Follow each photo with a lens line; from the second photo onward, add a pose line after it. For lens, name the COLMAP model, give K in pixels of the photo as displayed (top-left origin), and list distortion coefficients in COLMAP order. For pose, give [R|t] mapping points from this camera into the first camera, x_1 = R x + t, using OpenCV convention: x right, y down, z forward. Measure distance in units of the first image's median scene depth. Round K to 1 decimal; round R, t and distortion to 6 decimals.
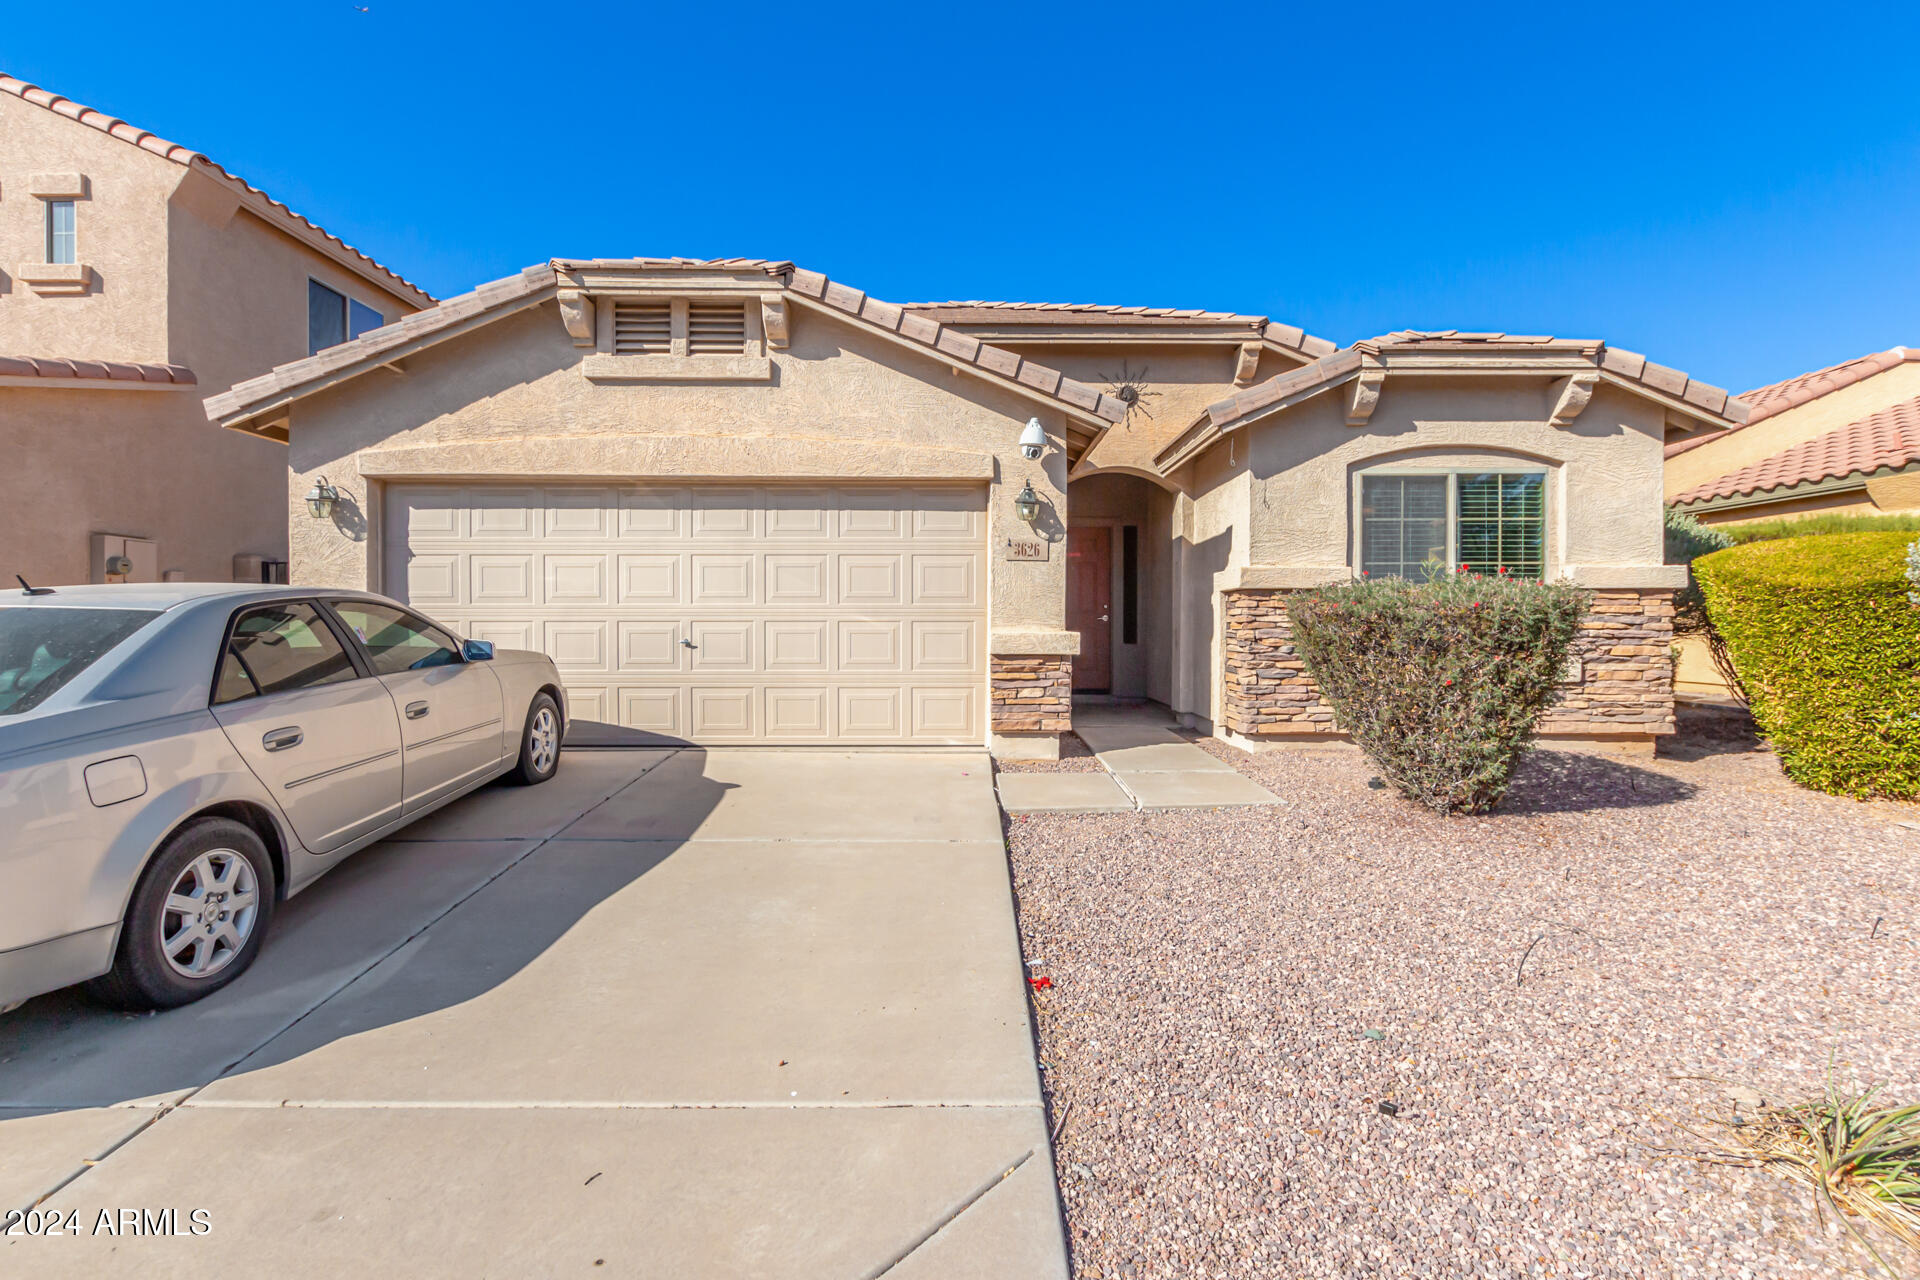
lens RADIAL K [[873.8, 0, 955.0], [0, 873.8, 622.0], [0, 0, 1]] dist [0.004556, -0.000055]
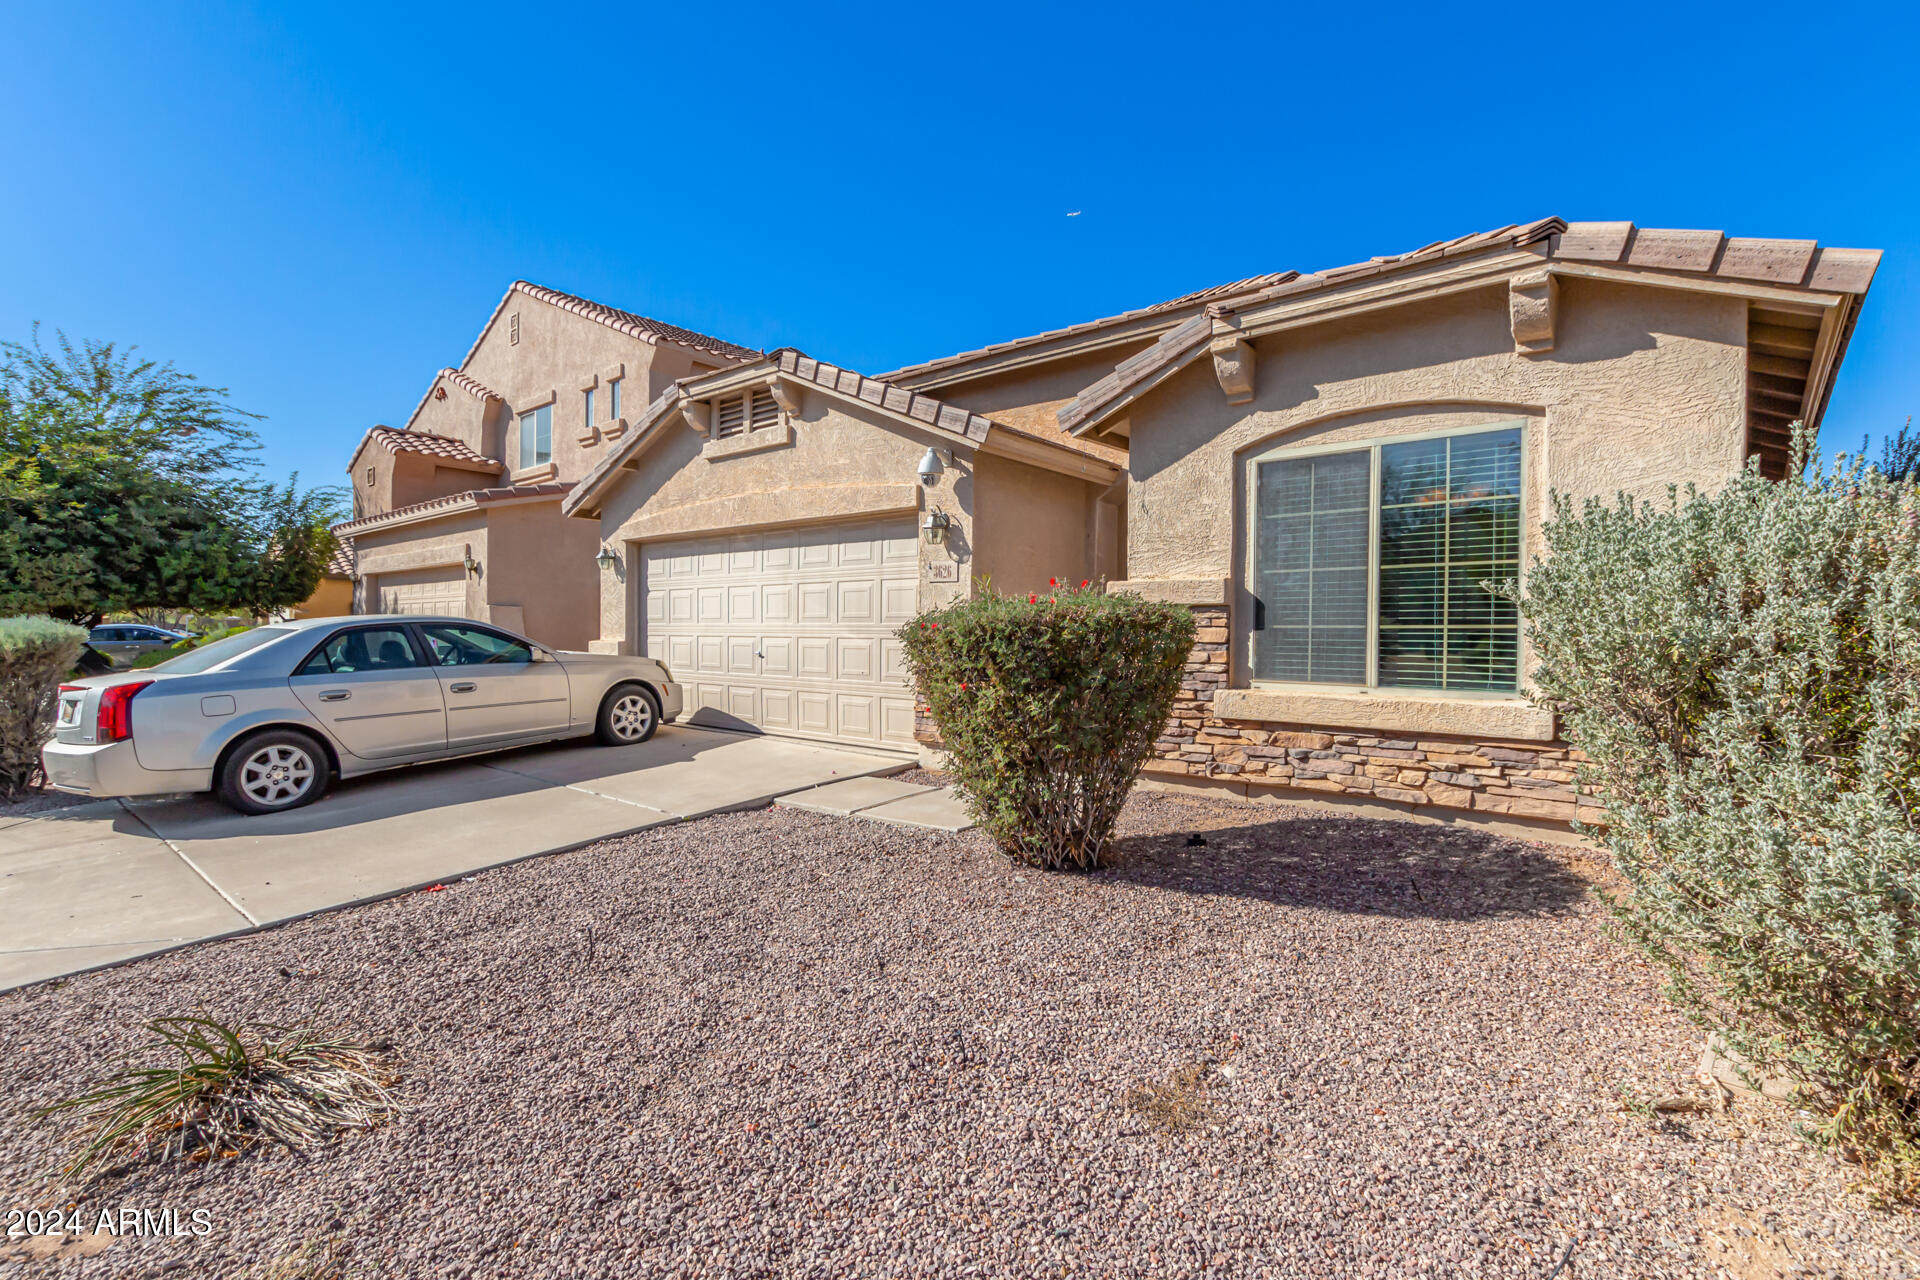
lens RADIAL K [[887.3, 0, 968.8], [0, 887.3, 638.9], [0, 0, 1]] dist [0.004917, -0.000304]
pose [[0.761163, 0.010026, -0.648483, 0.800775], [-0.009107, 0.999947, 0.004771, -0.007148], [0.648497, 0.002275, 0.761214, 0.207382]]
